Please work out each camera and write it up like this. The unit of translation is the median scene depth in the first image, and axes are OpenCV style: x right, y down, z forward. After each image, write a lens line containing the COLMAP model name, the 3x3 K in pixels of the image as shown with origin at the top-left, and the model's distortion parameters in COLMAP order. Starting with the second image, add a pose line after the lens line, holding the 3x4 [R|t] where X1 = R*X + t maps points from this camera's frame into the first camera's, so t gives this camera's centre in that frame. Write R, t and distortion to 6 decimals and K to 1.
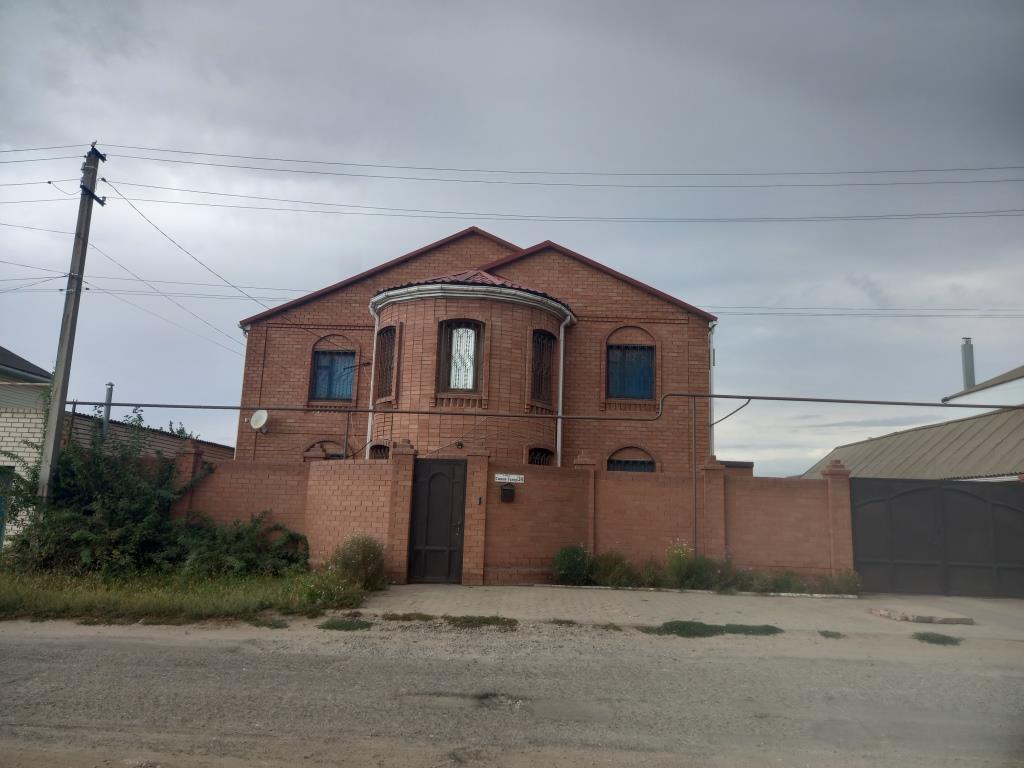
lens RADIAL K [[741.9, 0, 516.4], [0, 741.9, 383.5], [0, 0, 1]] dist [0.077817, -0.075237]
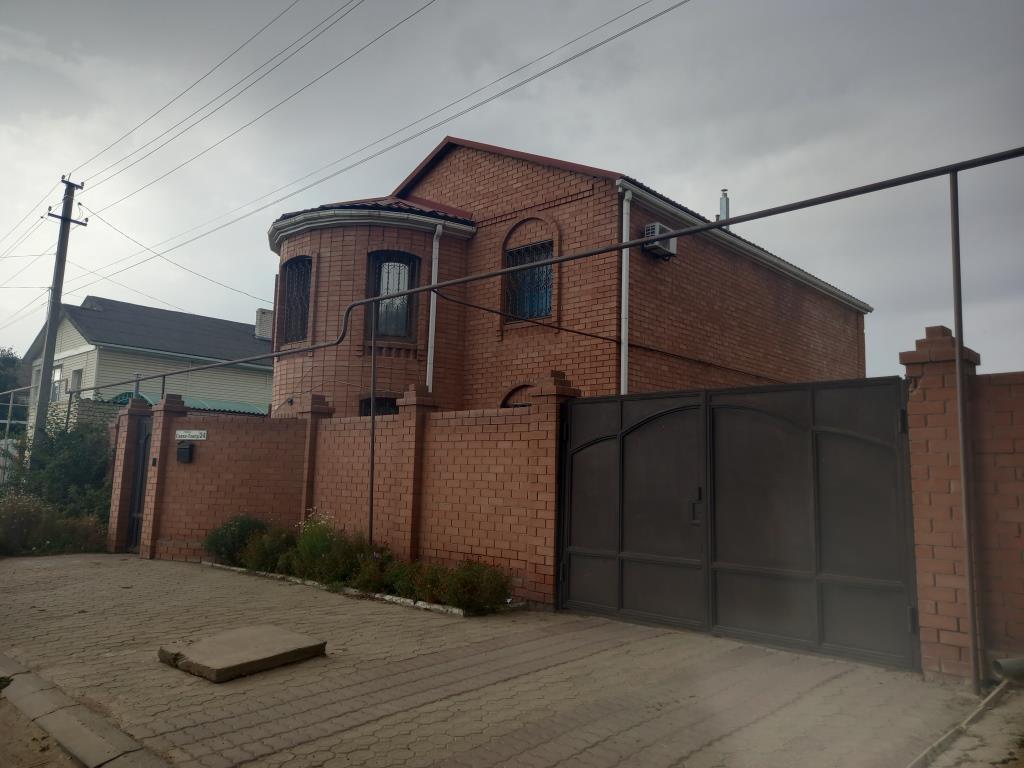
lens RADIAL K [[741.9, 0, 516.4], [0, 741.9, 383.5], [0, 0, 1]] dist [0.077817, -0.075237]
pose [[0.750207, -0.096744, -0.654087, 0.682471], [0.113985, 0.993351, -0.016187, 0.103767], [0.651303, -0.062413, 0.756246, 0.496773]]
